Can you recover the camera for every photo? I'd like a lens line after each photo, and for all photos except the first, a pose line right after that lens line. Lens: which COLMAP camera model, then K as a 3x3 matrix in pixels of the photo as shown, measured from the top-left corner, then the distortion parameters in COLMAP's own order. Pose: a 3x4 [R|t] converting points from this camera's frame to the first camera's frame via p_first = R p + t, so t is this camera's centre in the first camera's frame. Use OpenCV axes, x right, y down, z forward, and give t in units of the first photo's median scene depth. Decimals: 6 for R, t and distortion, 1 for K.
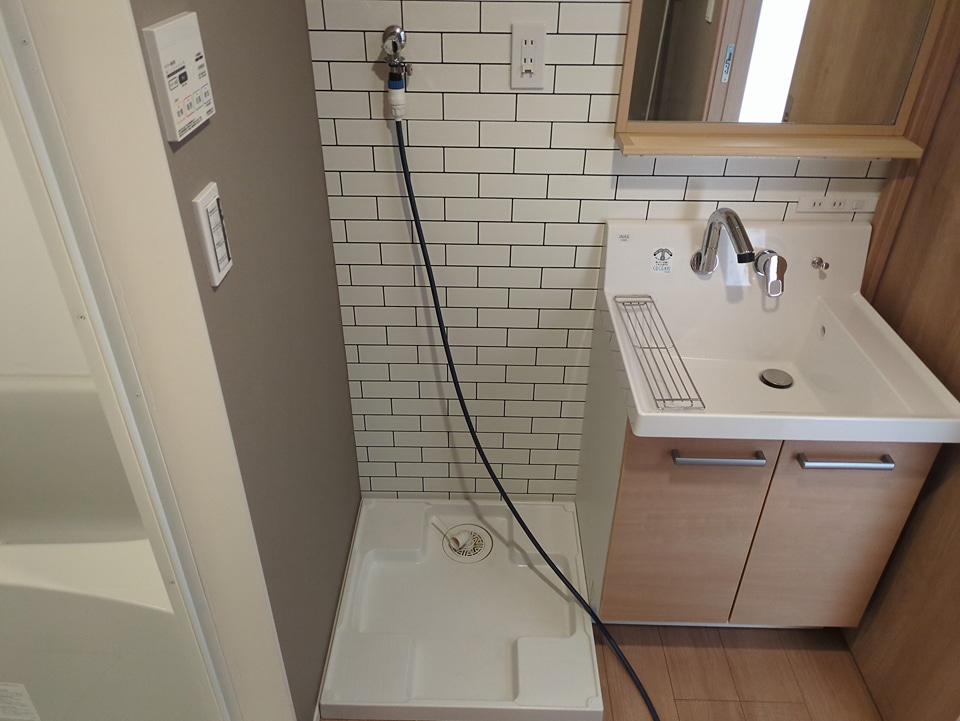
lens RADIAL K [[720.0, 0, 484.3], [0, 720.0, 358.6], [0, 0, 1]] dist [0.052475, -0.040235]
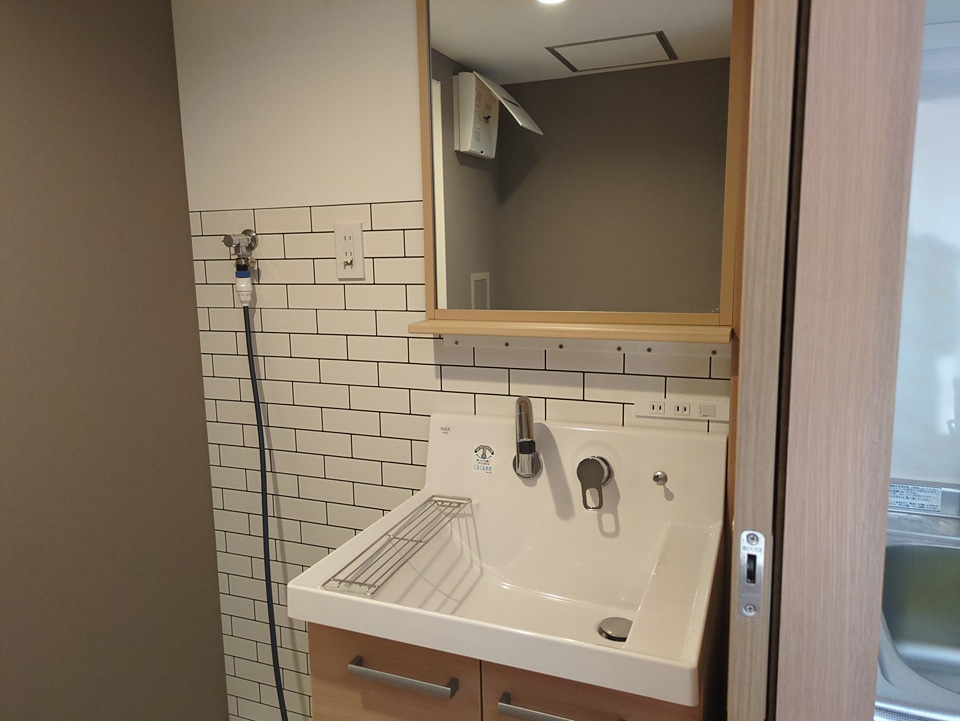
lens RADIAL K [[720.0, 0, 478.6], [0, 720.0, 367.3], [0, 0, 1]] dist [0.052475, -0.040235]
pose [[0.920073, 0.028396, -0.390716, 0.608416], [-0.189513, 0.905159, -0.380490, 0.104758], [0.342855, 0.424124, 0.838194, 0.217175]]
